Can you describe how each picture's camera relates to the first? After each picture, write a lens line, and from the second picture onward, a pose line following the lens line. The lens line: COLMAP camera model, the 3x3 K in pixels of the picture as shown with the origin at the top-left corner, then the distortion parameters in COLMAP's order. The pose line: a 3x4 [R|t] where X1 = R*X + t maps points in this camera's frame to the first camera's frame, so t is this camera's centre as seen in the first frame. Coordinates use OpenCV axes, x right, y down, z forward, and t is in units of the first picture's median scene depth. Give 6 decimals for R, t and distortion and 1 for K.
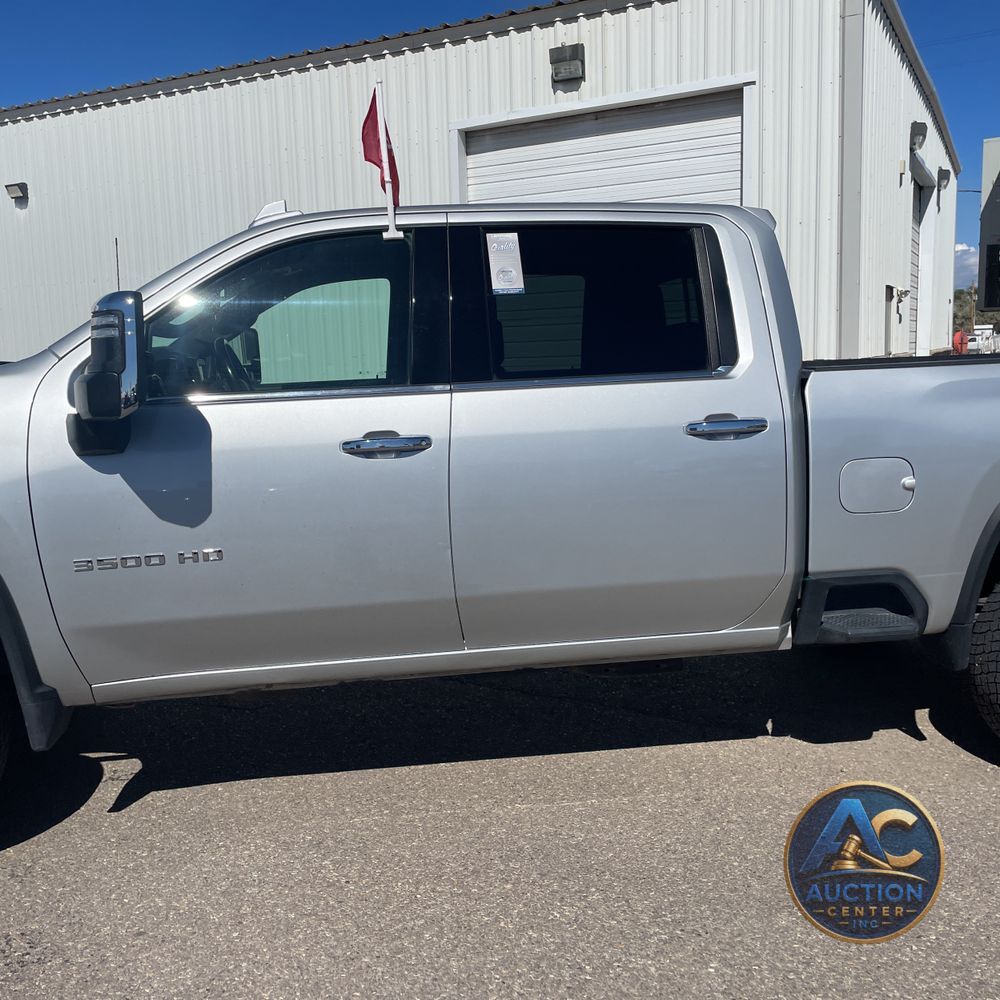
lens RADIAL K [[1024.1, 0, 507.0], [0, 1024.1, 491.0], [0, 0, 1]] dist [0.099076, -0.141485]
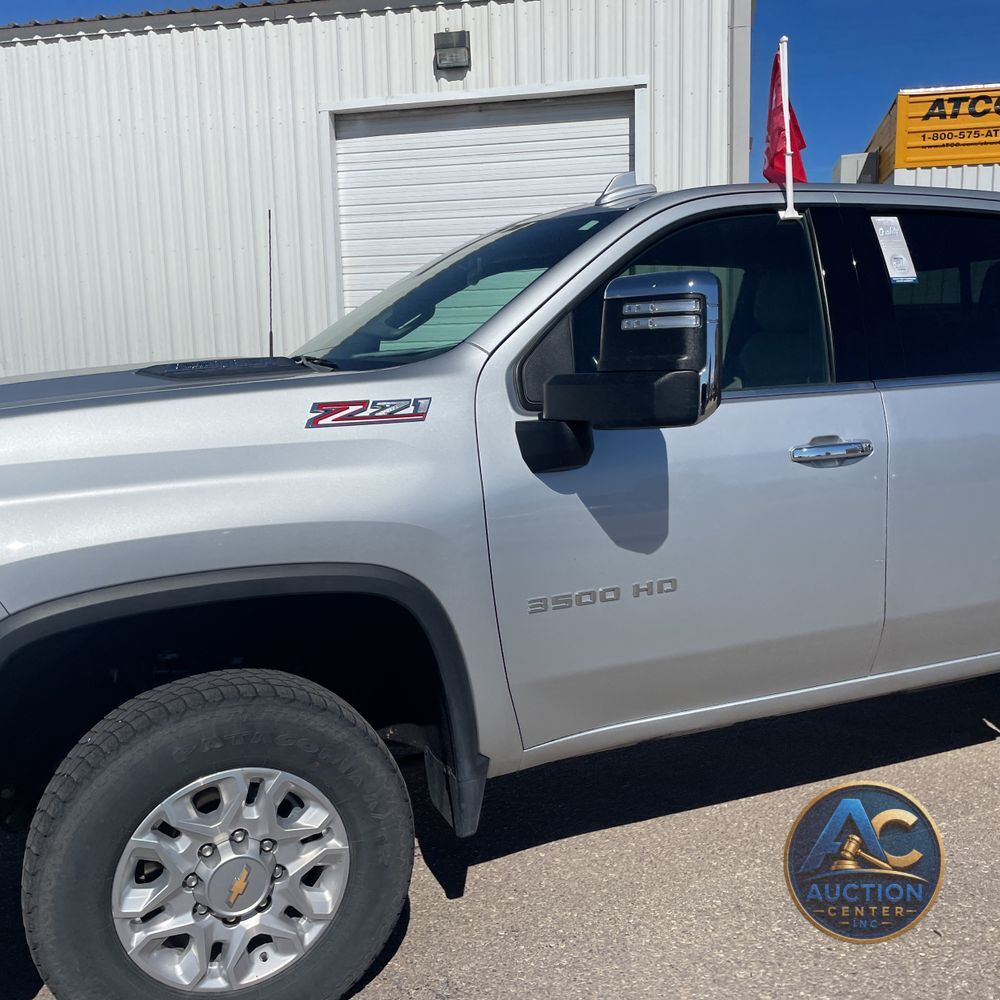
lens RADIAL K [[1024.5, 0, 500.0], [0, 1024.5, 500.0], [0, 0, 1]] dist [0.094387, -0.124783]
pose [[0.964051, -0.030596, 0.263949, -0.565751], [0.028350, 0.999522, 0.012316, -0.019750], [-0.264199, -0.004391, 0.964458, 0.195136]]
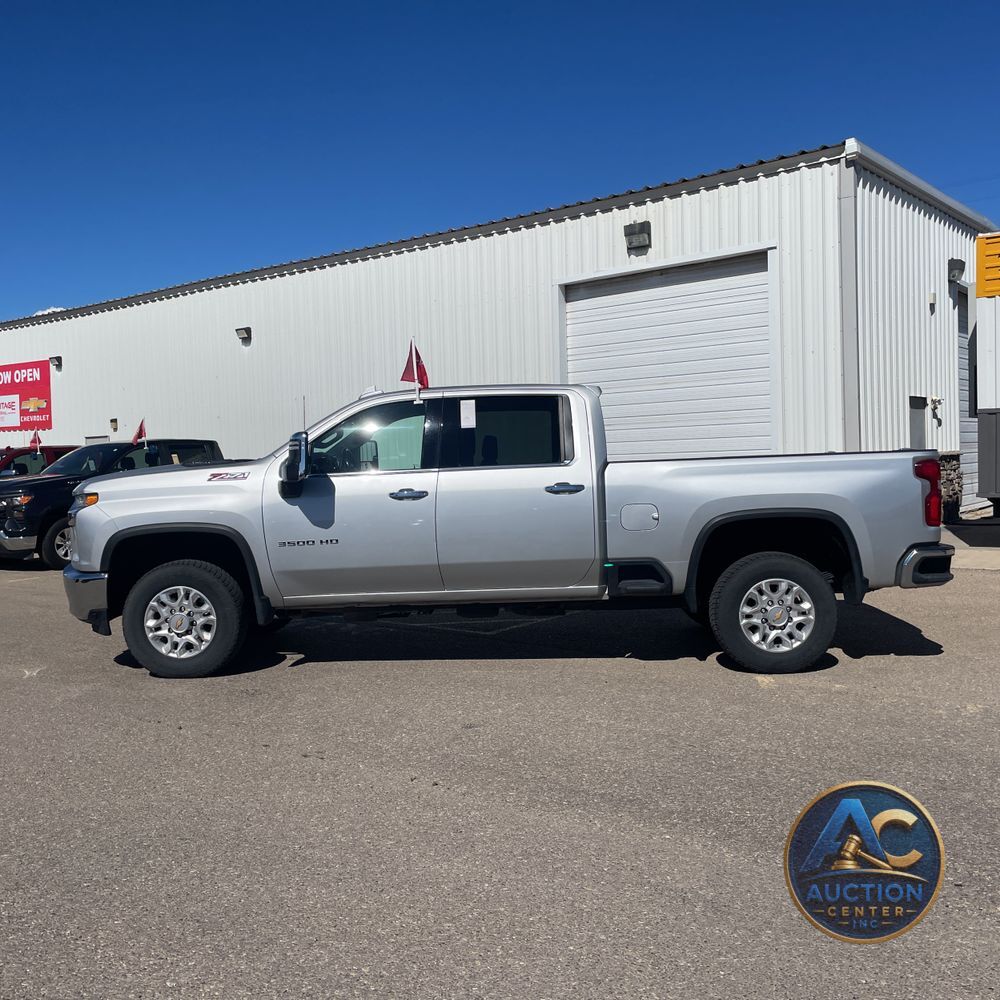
lens RADIAL K [[1046.3, 0, 493.1], [0, 1046.3, 496.6], [0, 0, 1]] dist [0.157931, -0.273856]
pose [[0.982033, 0.006048, -0.188614, 0.455054], [-0.022721, 0.996005, -0.086360, 0.140451], [0.187339, 0.089094, 0.978247, -1.117206]]
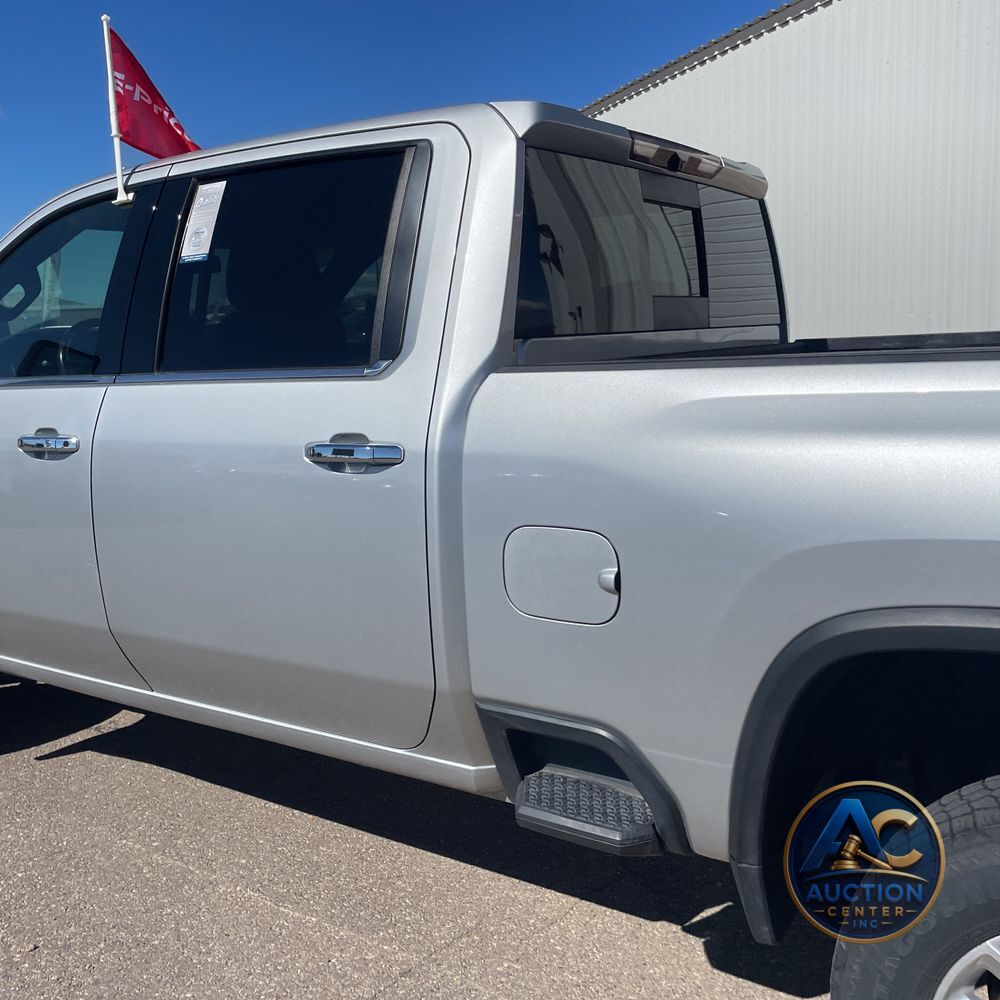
lens RADIAL K [[1024.1, 0, 507.0], [0, 1024.1, 491.0], [0, 0, 1]] dist [0.099076, -0.141485]
pose [[0.734390, 0.105205, -0.670525, 0.694331], [-0.067513, 0.994337, 0.082067, -0.093572], [0.675361, -0.015000, 0.737334, 0.546363]]
